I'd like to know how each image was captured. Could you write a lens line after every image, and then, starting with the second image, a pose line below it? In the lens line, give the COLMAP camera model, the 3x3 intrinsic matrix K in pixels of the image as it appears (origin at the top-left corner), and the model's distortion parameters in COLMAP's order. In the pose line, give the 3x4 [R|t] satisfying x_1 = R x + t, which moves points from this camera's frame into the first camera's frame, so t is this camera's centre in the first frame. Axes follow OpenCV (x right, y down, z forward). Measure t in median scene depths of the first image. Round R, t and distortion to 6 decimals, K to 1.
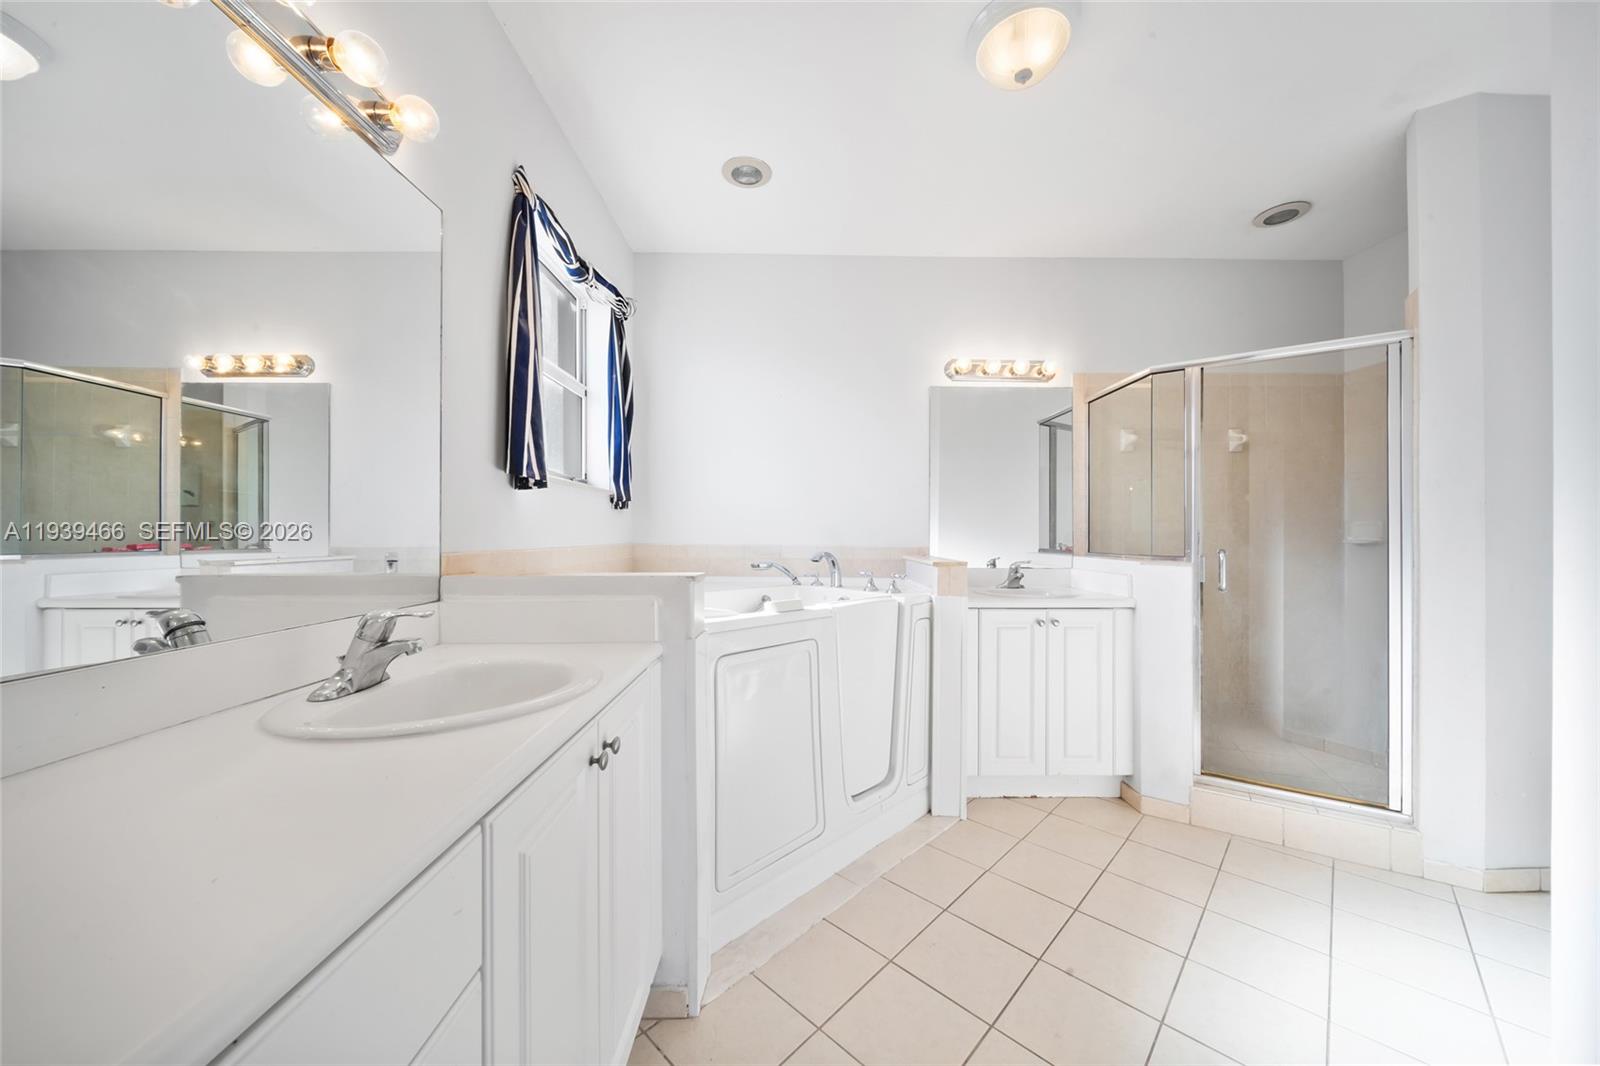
lens RADIAL K [[567.3, 0, 804.1], [0, 567.3, 528.3], [0, 0, 1]] dist [0.000191, -0.000035]
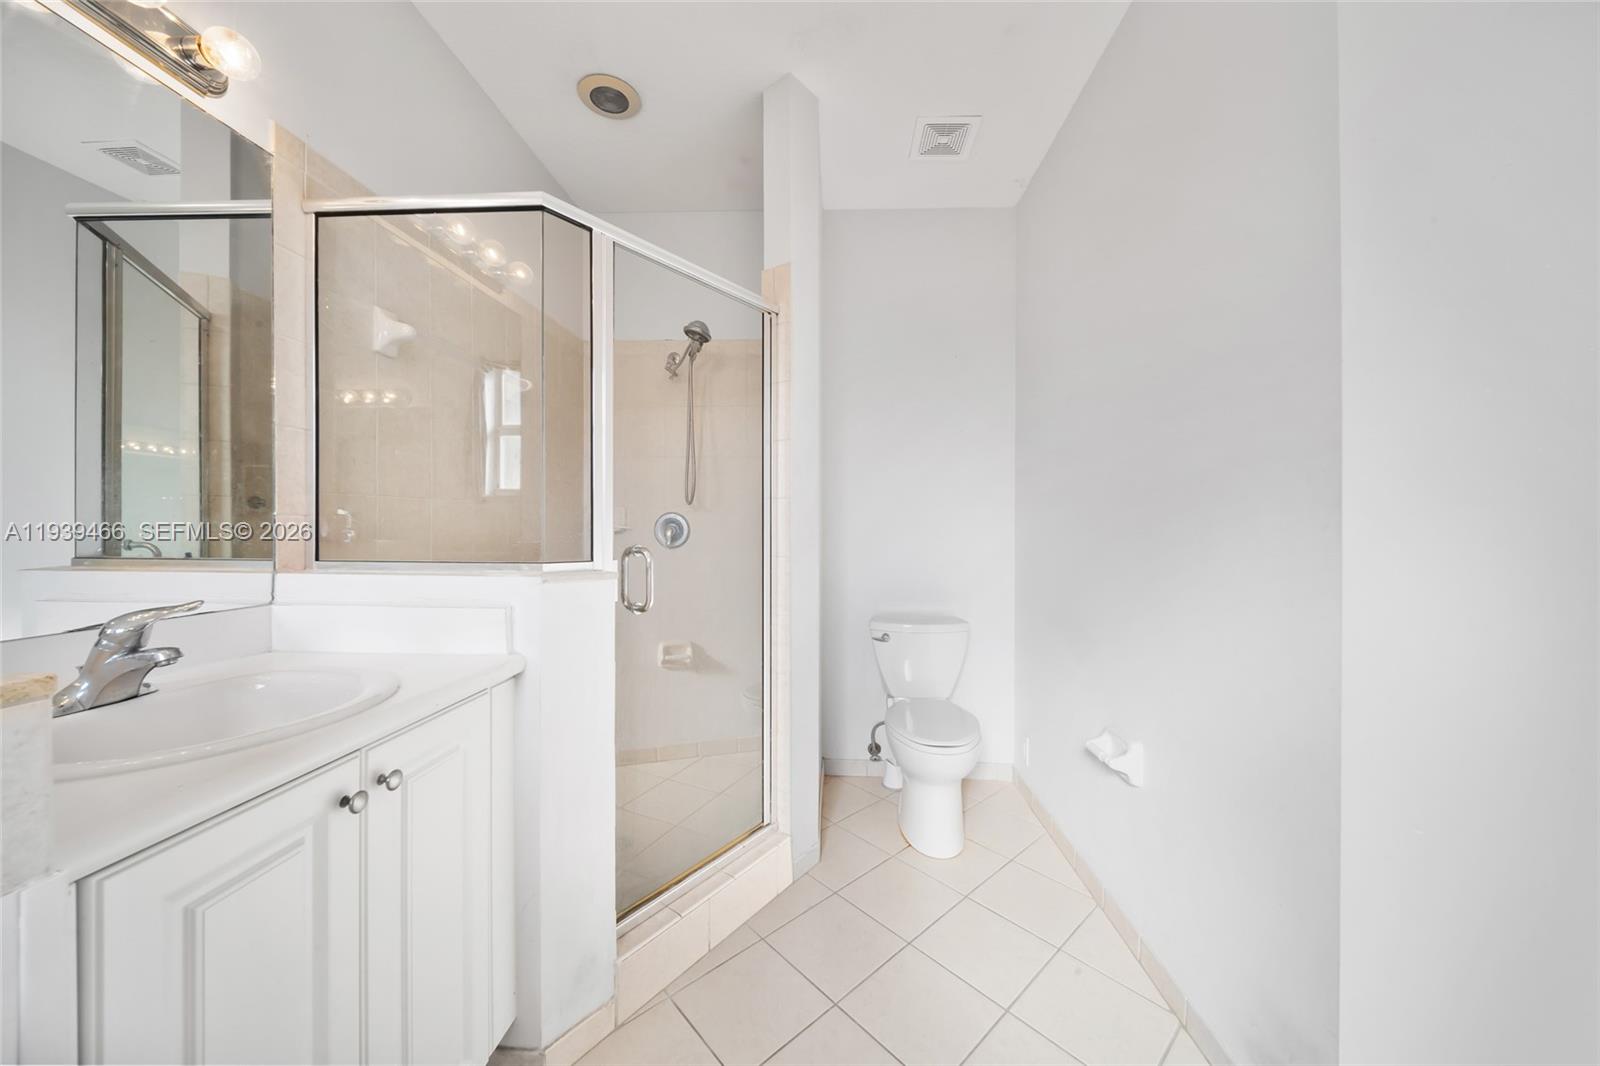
lens RADIAL K [[567.3, 0, 804.1], [0, 567.3, 528.3], [0, 0, 1]] dist [0.000191, -0.000035]
pose [[0.056774, -0.002454, 0.998384, 0.095672], [-0.011251, 0.999932, 0.003098, 0.011535], [-0.998324, -0.011409, 0.056742, 0.628066]]
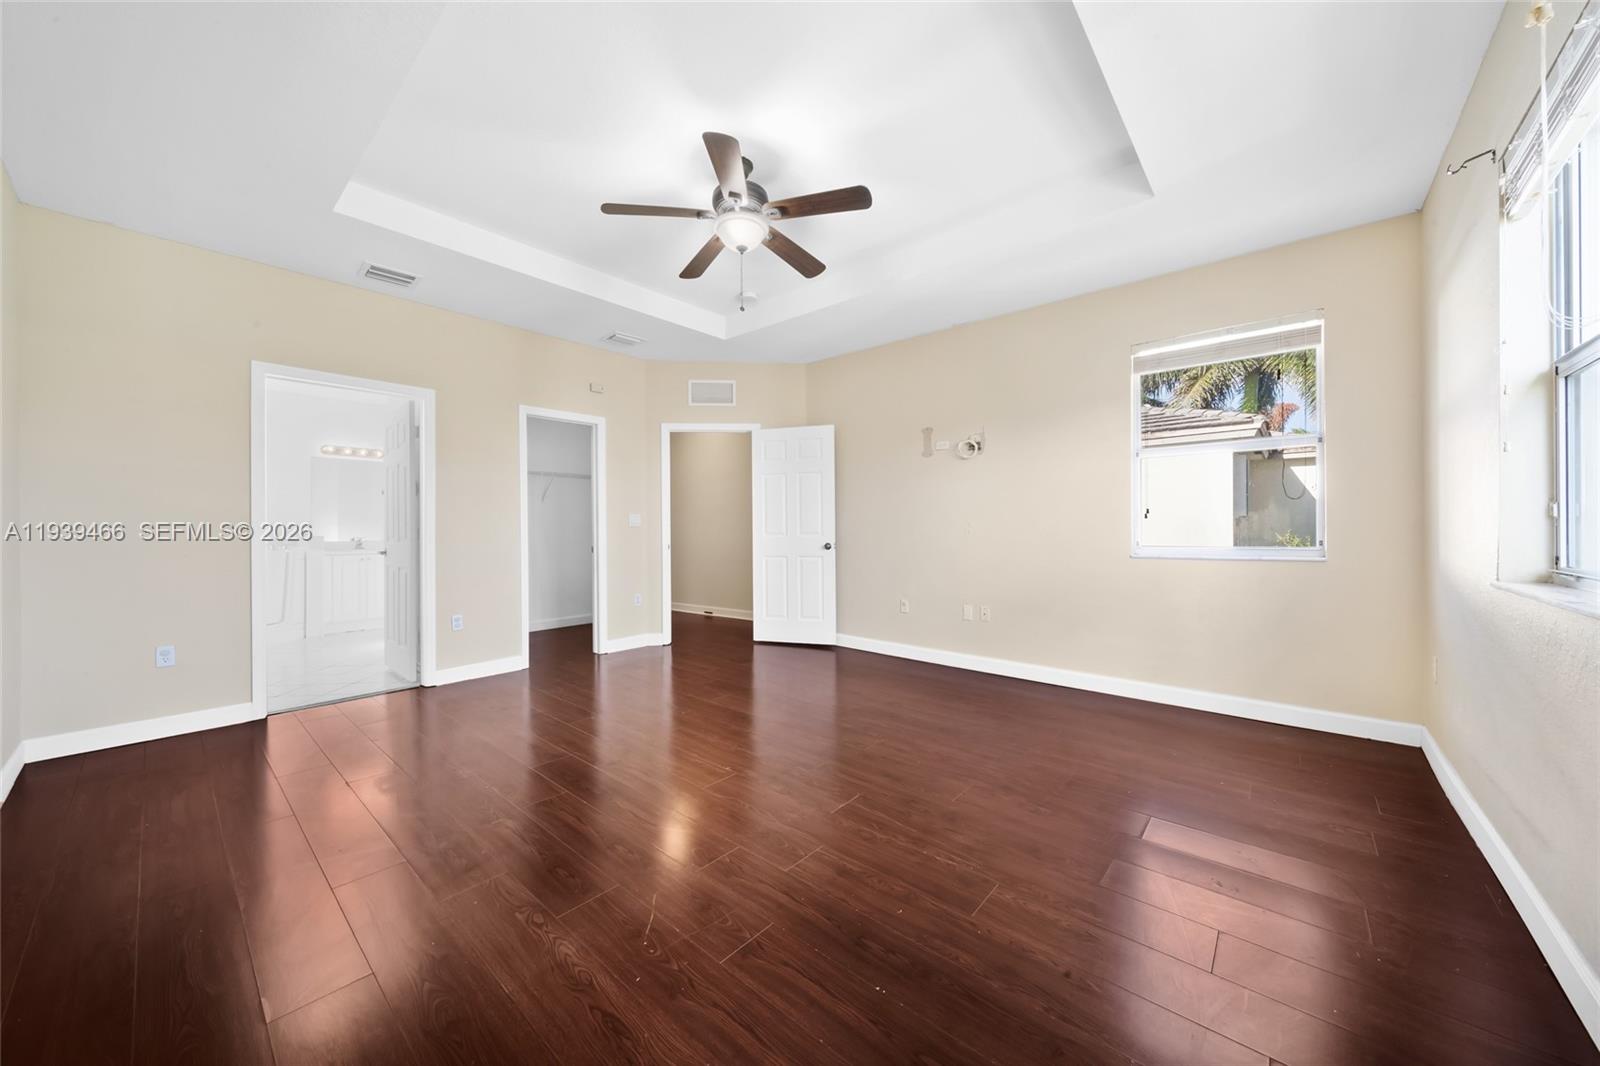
lens RADIAL K [[567.3, 0, 804.1], [0, 567.3, 528.3], [0, 0, 1]] dist [0.000191, -0.000035]
pose [[0.660861, -0.002593, 0.750503, -0.162749], [-0.004357, 0.999964, 0.007291, -0.000872], [-0.750495, -0.008088, 0.660826, -1.880559]]
